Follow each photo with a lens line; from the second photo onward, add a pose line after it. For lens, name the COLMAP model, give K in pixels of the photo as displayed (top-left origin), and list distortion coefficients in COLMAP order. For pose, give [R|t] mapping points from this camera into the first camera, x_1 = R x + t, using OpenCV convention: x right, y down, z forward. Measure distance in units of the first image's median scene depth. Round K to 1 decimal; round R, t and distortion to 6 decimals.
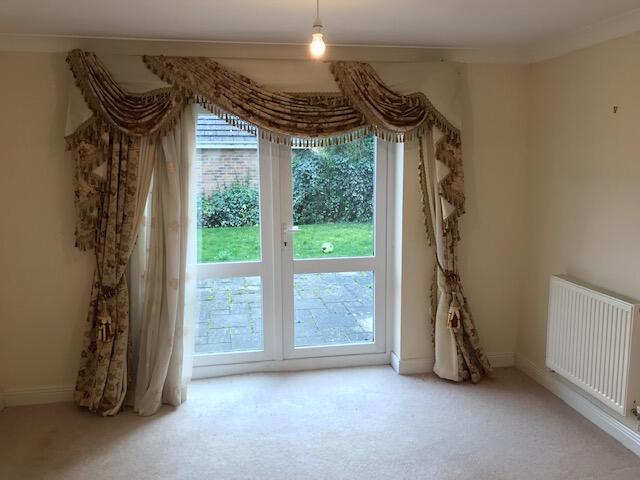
lens RADIAL K [[520.4, 0, 320.0], [0, 520.4, 240.0], [0, 0, 1]] dist [0.008237, 0.000999]
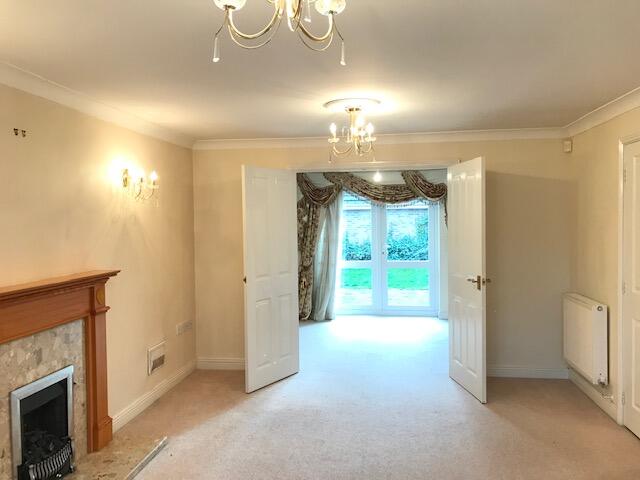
lens RADIAL K [[520.4, 0, 320.0], [0, 520.4, 240.0], [0, 0, 1]] dist [0.008237, 0.000999]
pose [[0.962269, 0.004059, -0.272071, 0.311273], [-0.034707, 0.993552, -0.107932, 0.225857], [0.269878, 0.113303, 0.956205, -1.295216]]
